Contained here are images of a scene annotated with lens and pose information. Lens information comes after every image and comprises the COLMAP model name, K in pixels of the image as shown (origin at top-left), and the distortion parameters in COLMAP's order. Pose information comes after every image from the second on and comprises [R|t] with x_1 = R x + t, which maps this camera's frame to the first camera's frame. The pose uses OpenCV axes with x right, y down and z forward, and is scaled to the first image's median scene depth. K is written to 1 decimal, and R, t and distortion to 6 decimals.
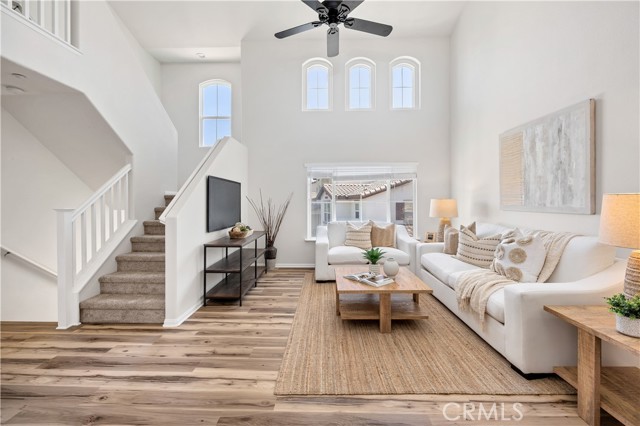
lens RADIAL K [[271.3, 0, 318.5], [0, 271.3, 204.9], [0, 0, 1]] dist [-0.000070, 0.000226]
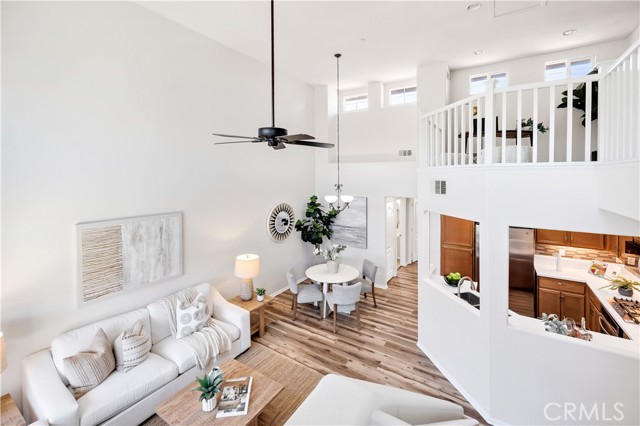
lens RADIAL K [[268.2, 0, 326.0], [0, 268.2, 187.4], [0, 0, 1]] dist [0.002966, 0.000341]
pose [[-0.864757, -0.014860, 0.501971, -0.577953], [0.008736, 0.998966, 0.044622, -0.518692], [-0.502115, 0.042973, -0.863732, 1.693326]]
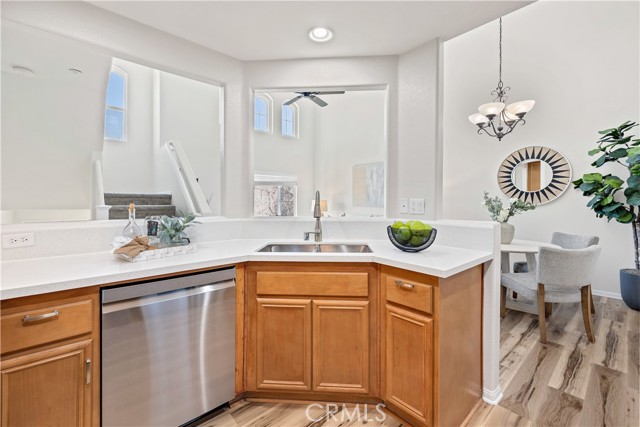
lens RADIAL K [[274.7, 0, 320.2], [0, 274.7, 203.8], [0, 0, 1]] dist [-0.000569, -0.000087]
pose [[0.723771, 0.001345, 0.690039, -1.027035], [0.002611, 0.999986, -0.004688, 0.012964], [-0.690035, 0.005195, 0.723757, -0.282451]]
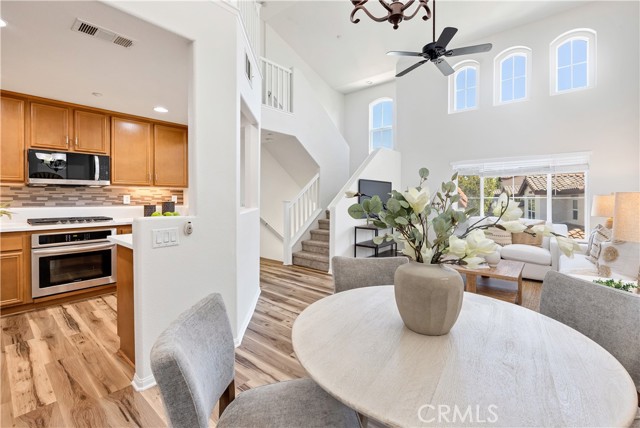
lens RADIAL K [[285.4, 0, 326.6], [0, 285.4, 200.5], [0, 0, 1]] dist [0.000152, 0.000404]
pose [[0.790950, 0.010921, -0.611783, 0.467314], [-0.009821, 0.999938, 0.005152, -0.001373], [0.611802, 0.001934, 0.791009, -0.371112]]
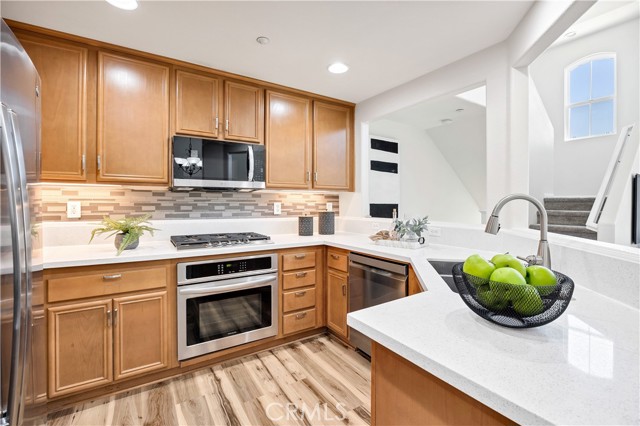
lens RADIAL K [[284.3, 0, 321.7], [0, 284.3, 204.7], [0, 0, 1]] dist [-0.013833, -0.000036]
pose [[0.575887, 0.006998, -0.817500, -0.326002], [-0.010113, 0.999948, 0.001436, -0.006107], [0.817467, 0.007441, 0.575927, -0.309670]]
